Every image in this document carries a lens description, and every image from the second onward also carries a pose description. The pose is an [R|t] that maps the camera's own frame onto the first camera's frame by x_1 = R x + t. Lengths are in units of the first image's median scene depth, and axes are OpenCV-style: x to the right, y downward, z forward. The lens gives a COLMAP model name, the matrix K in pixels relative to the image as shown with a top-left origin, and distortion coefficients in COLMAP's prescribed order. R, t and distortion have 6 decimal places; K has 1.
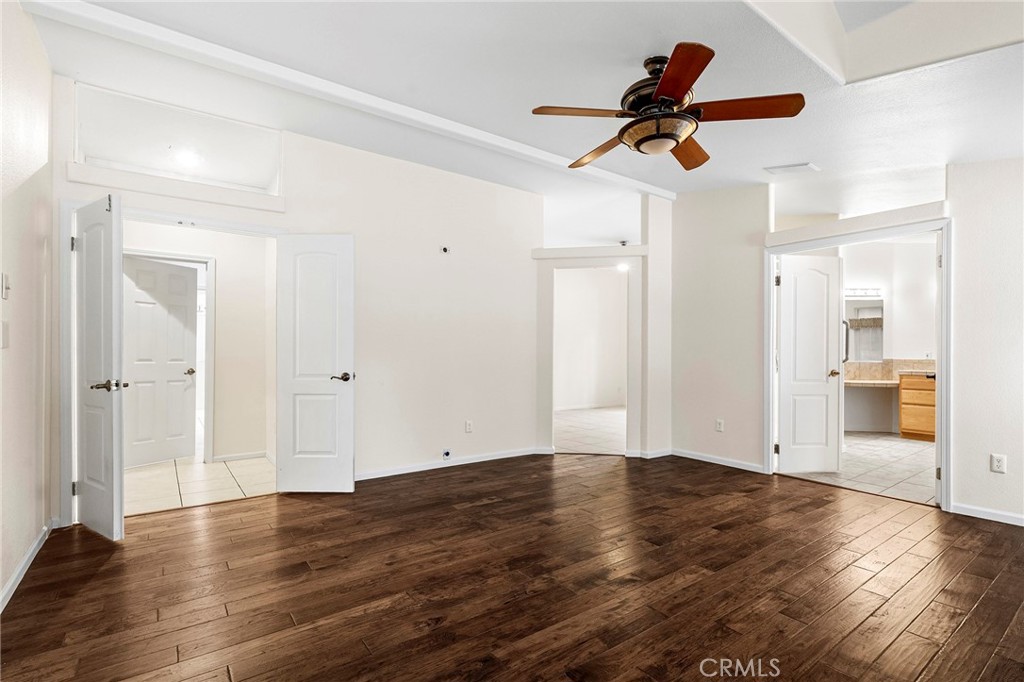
lens RADIAL K [[482.2, 0, 515.1], [0, 482.2, 354.4], [0, 0, 1]] dist [-0.002475, -0.000202]
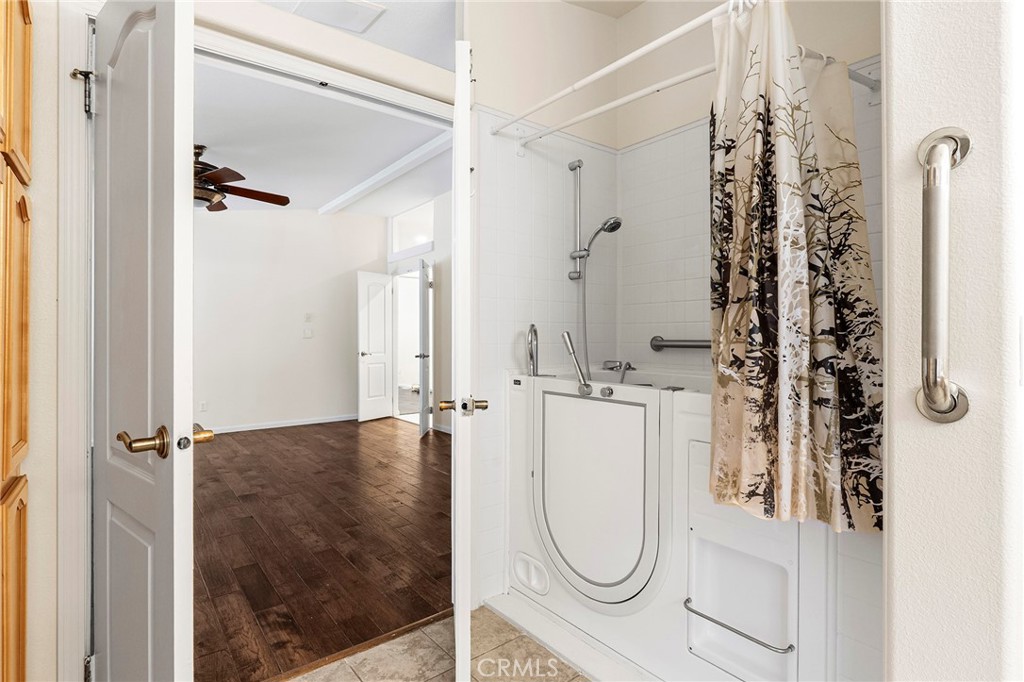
lens RADIAL K [[521.1, 0, 510.6], [0, 521.1, 335.8], [0, 0, 1]] dist [-0.000524, -0.000213]
pose [[0.023705, -0.002829, -0.999715, 1.518655], [-0.002618, 0.999992, -0.002892, -0.011408], [0.999716, 0.002685, 0.023698, 1.529927]]
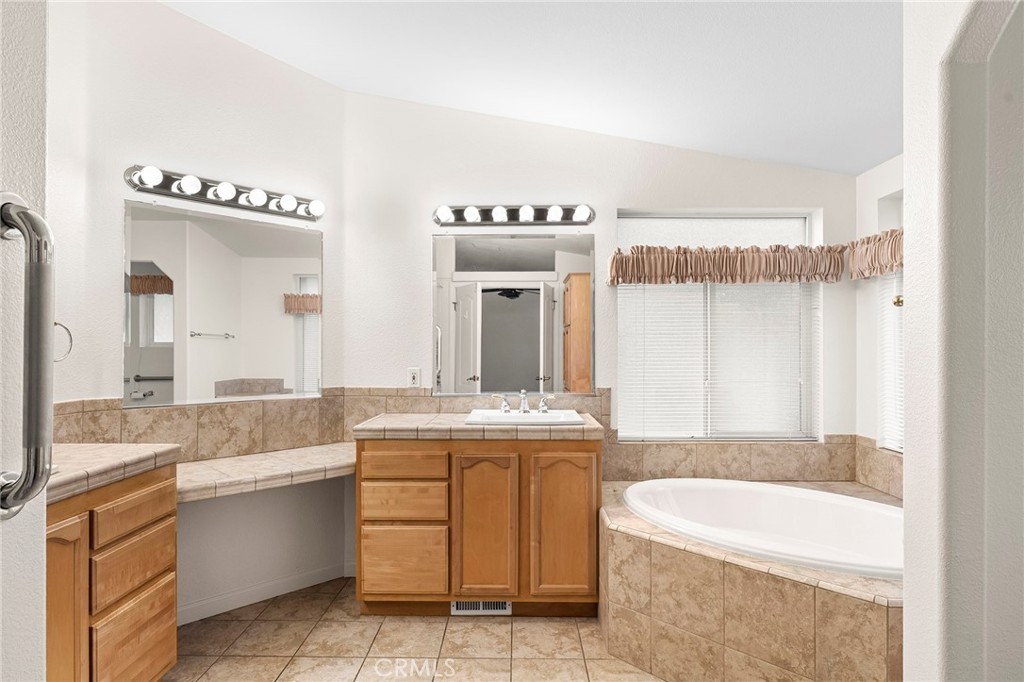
lens RADIAL K [[568.4, 0, 512.3], [0, 568.4, 346.9], [0, 0, 1]] dist [-0.000832, 0.000176]
pose [[0.603344, -0.004517, 0.797468, 1.137176], [0.006173, 0.999980, 0.000994, -0.051647], [-0.797457, 0.004323, 0.603360, 1.396809]]
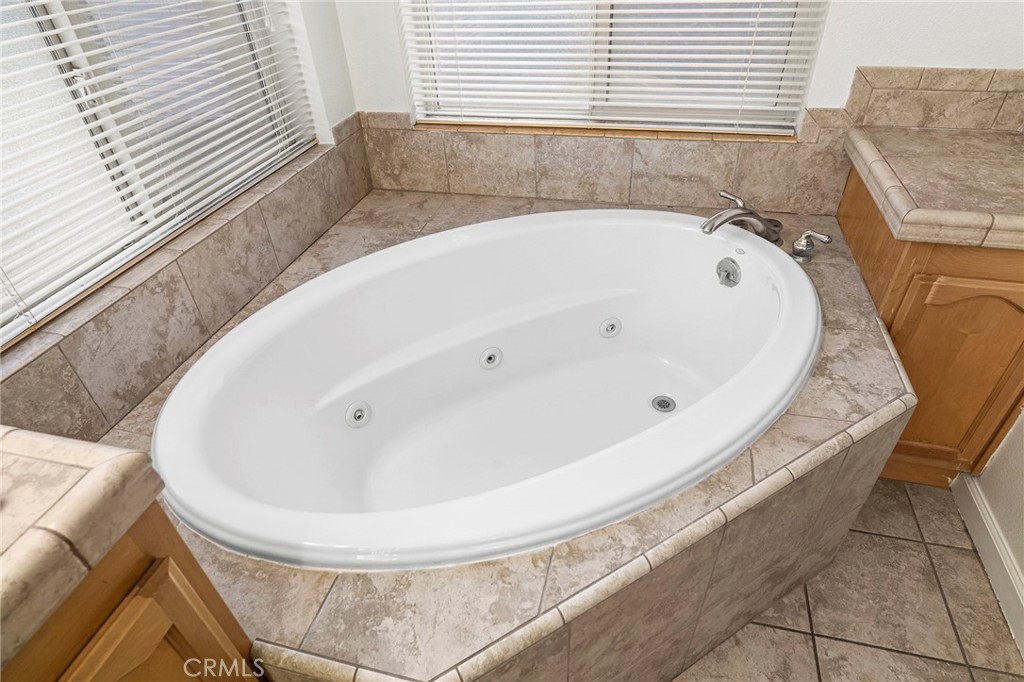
lens RADIAL K [[580.4, 0, 512.0], [0, 580.4, 341.0], [0, 0, 1]] dist [0.002231, 0.000470]
pose [[-0.633399, -0.448567, 0.630550, 1.736107], [0.045302, 0.791955, 0.608896, -0.062172], [-0.772498, 0.414239, -0.481303, 1.791807]]
